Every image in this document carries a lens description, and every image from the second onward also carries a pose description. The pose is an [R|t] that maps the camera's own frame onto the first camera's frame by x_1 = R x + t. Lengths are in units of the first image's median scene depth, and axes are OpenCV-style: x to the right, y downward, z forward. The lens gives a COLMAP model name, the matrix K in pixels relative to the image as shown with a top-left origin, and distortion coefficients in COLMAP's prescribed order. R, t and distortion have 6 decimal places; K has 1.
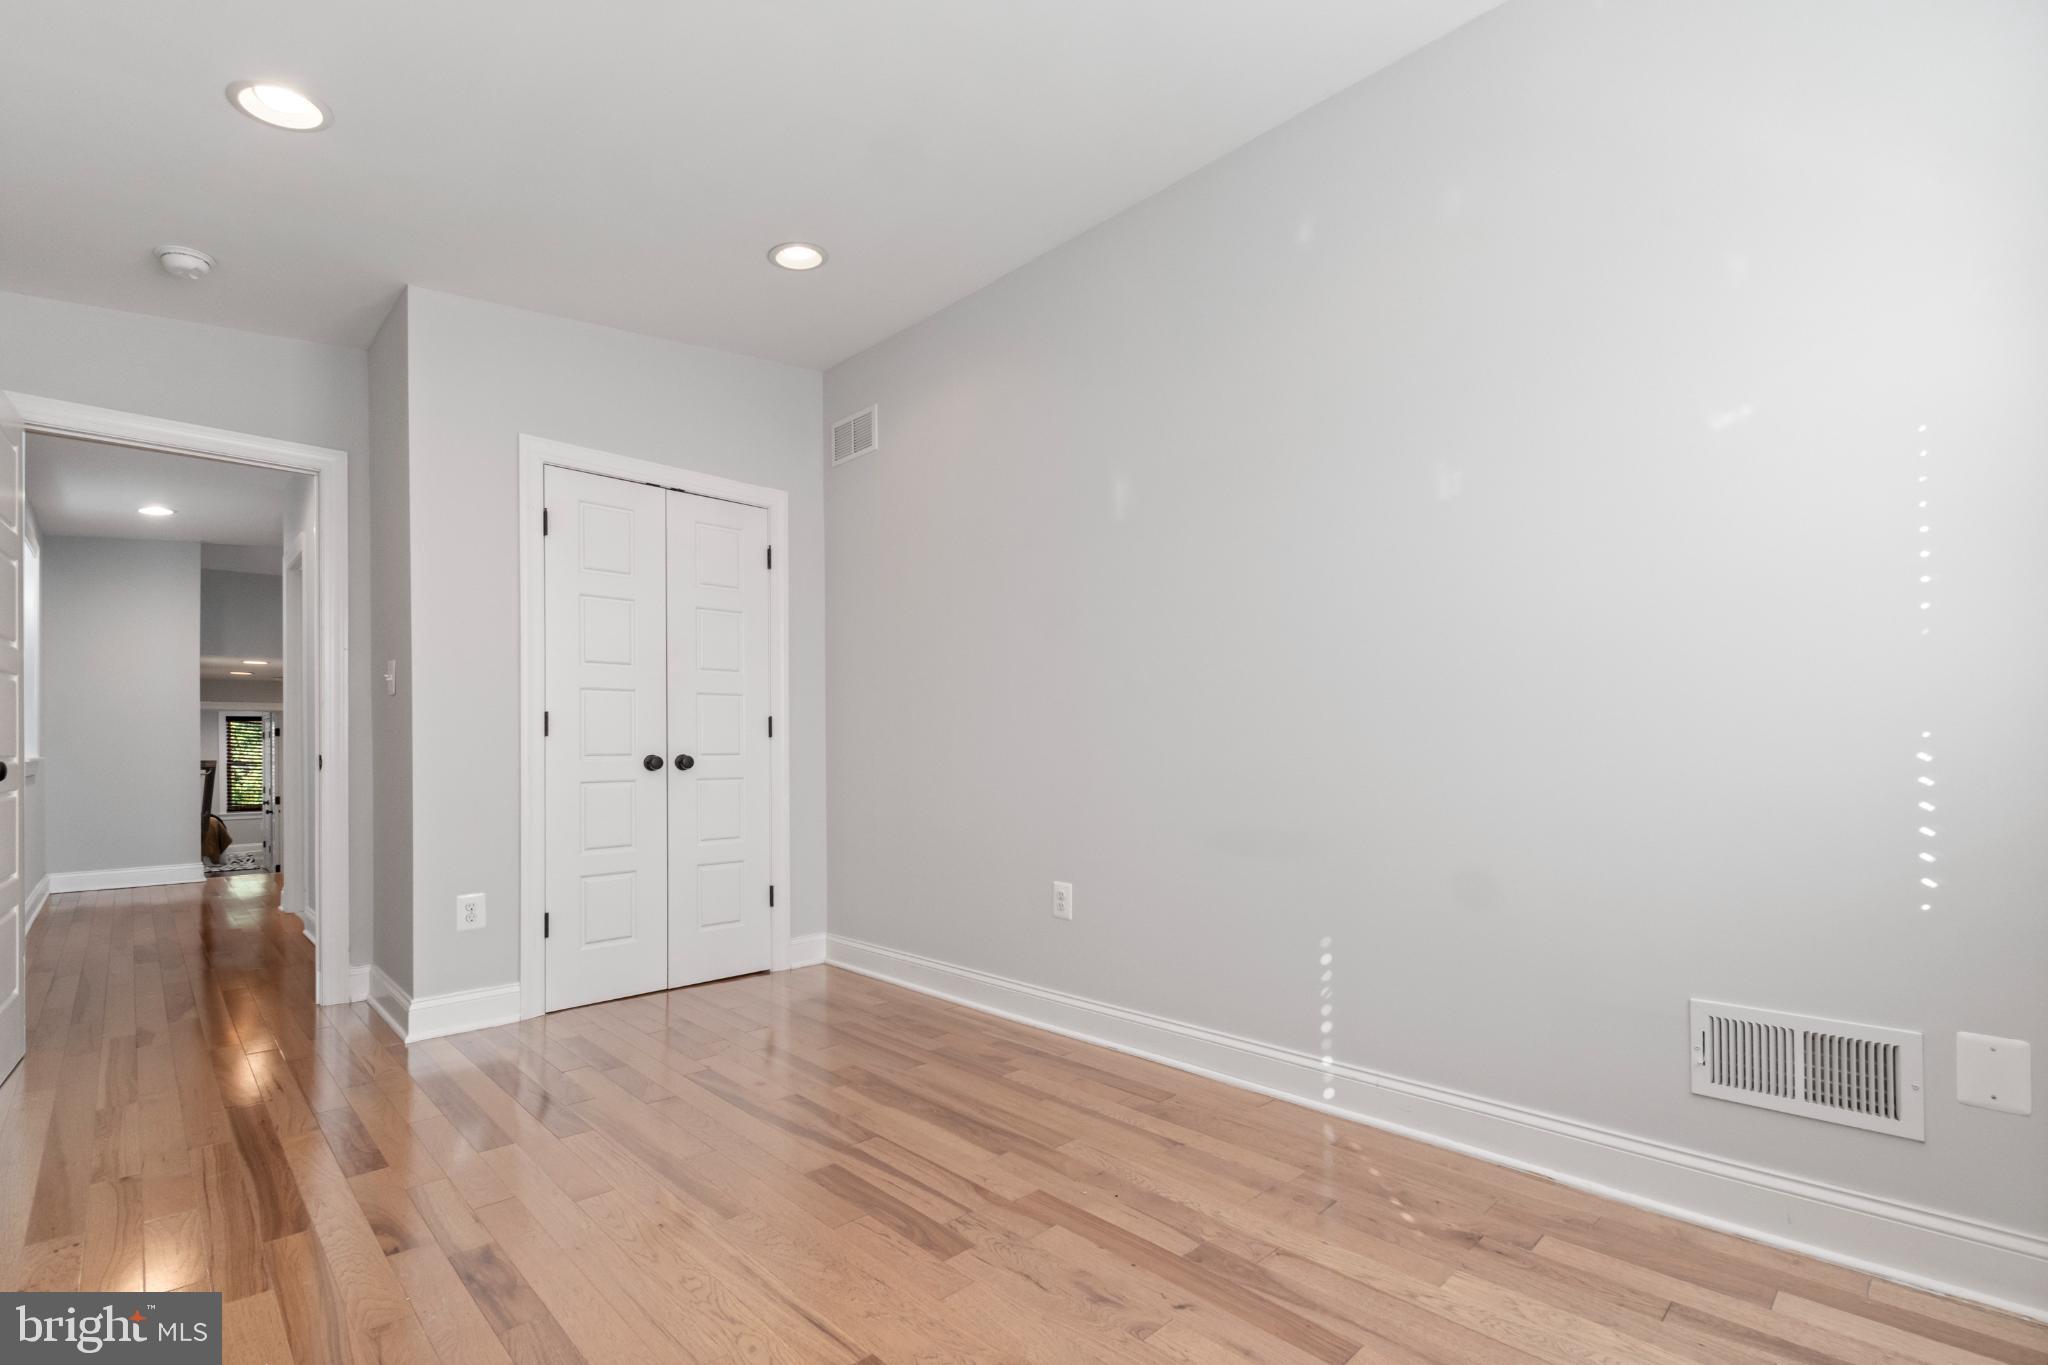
lens RADIAL K [[901.4, 0, 1034.4], [0, 901.4, 744.8], [0, 0, 1]] dist [-0.000453, -0.000241]
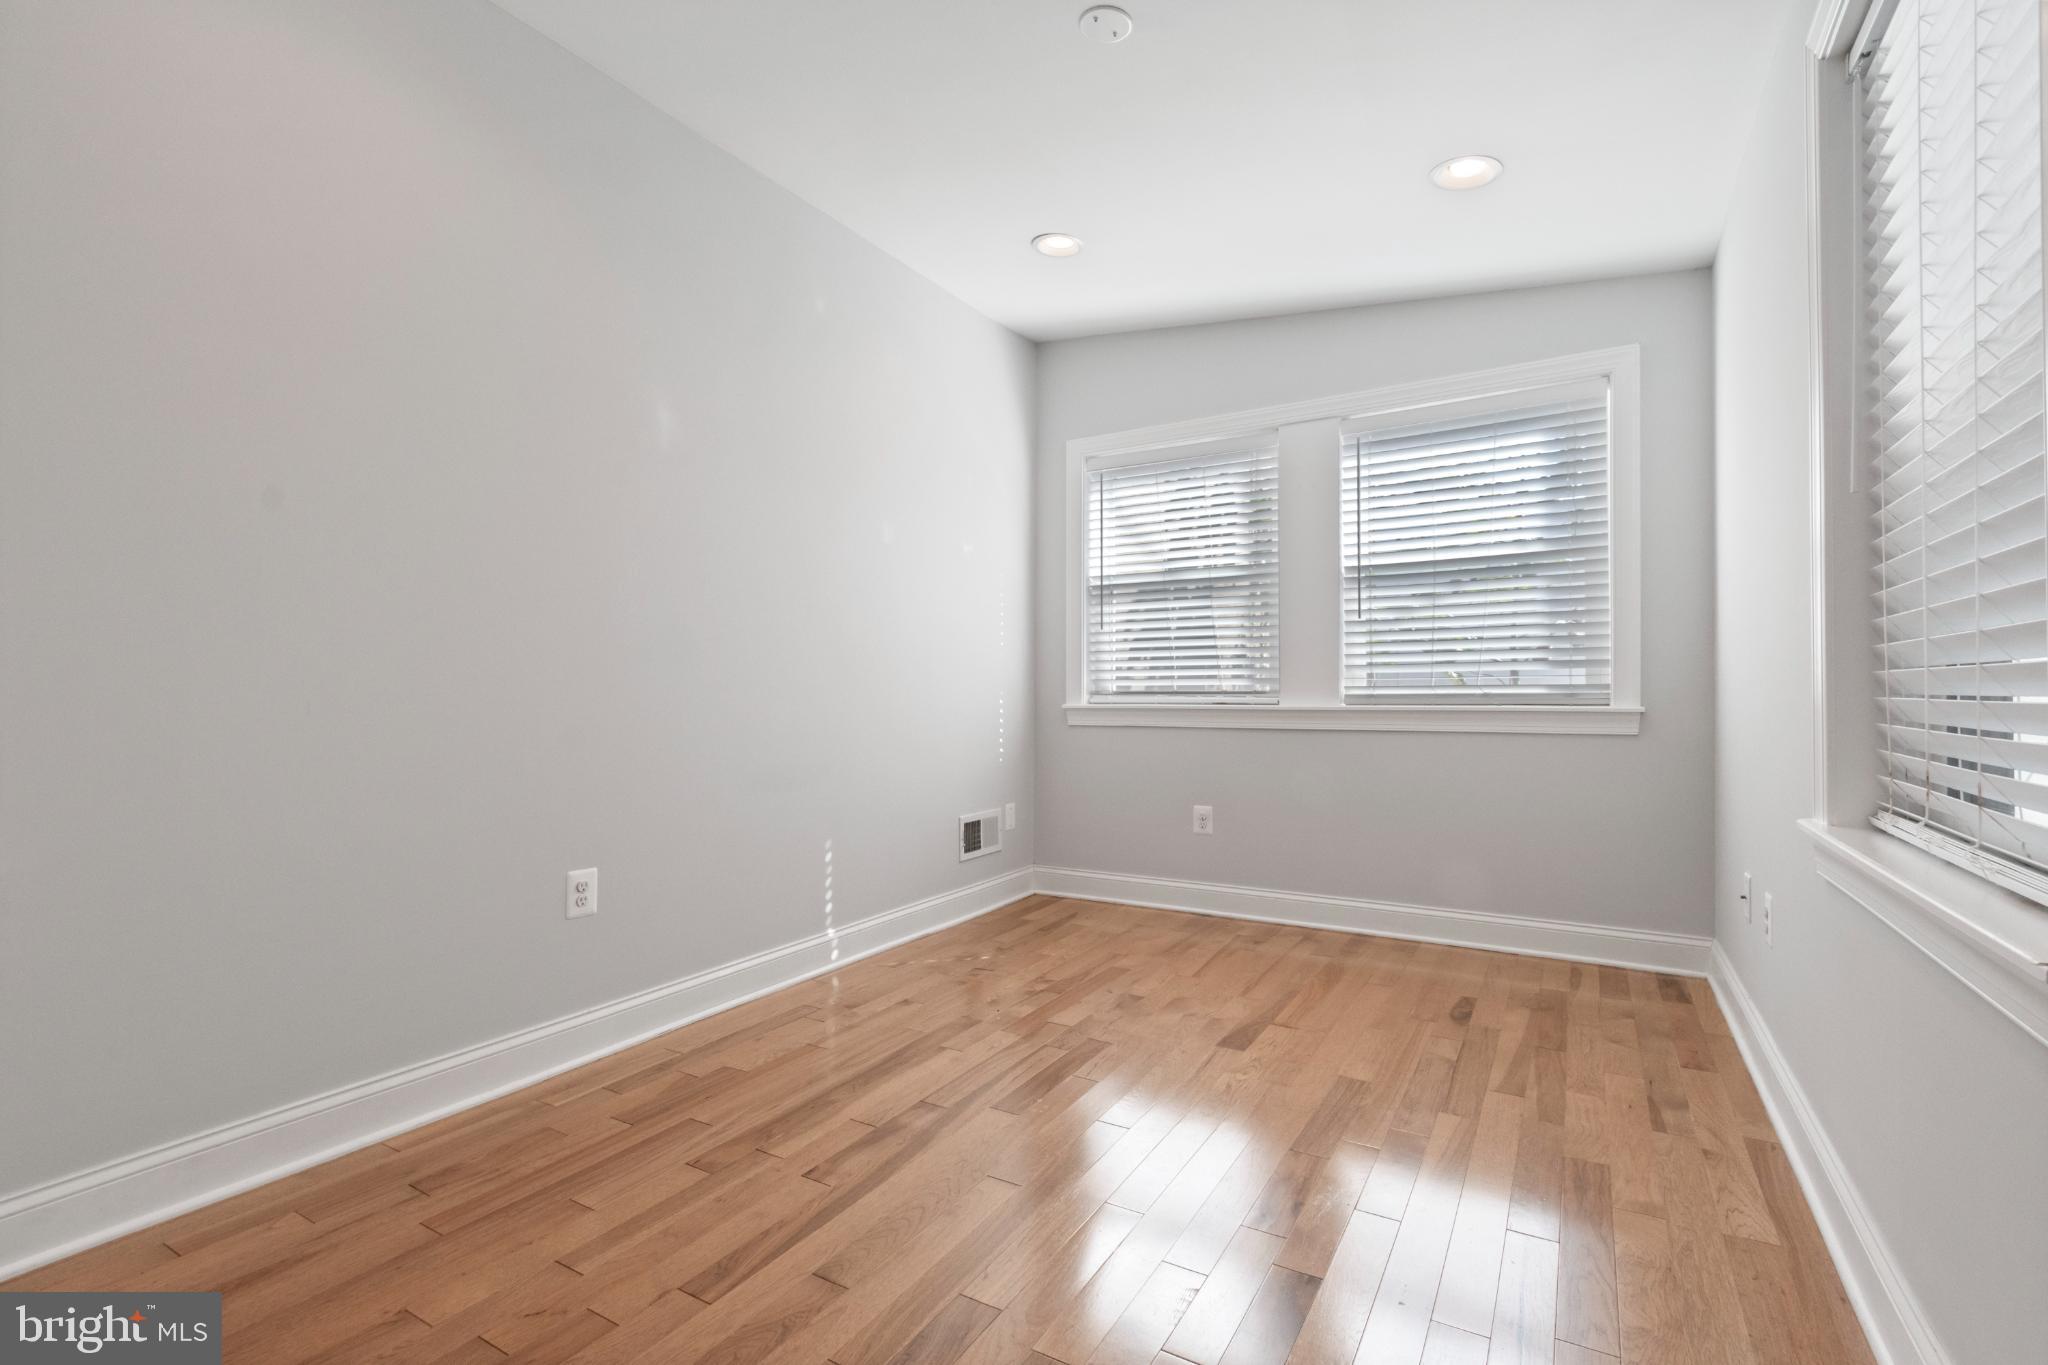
lens RADIAL K [[901.4, 0, 1027.1], [0, 901.4, 686.5], [0, 0, 1]] dist [-0.000453, -0.000241]
pose [[-0.235647, 0.017269, 0.971685, -1.046911], [0.000213, 0.999843, -0.017718, 0.009850], [-0.971839, -0.003968, -0.235613, 1.029780]]
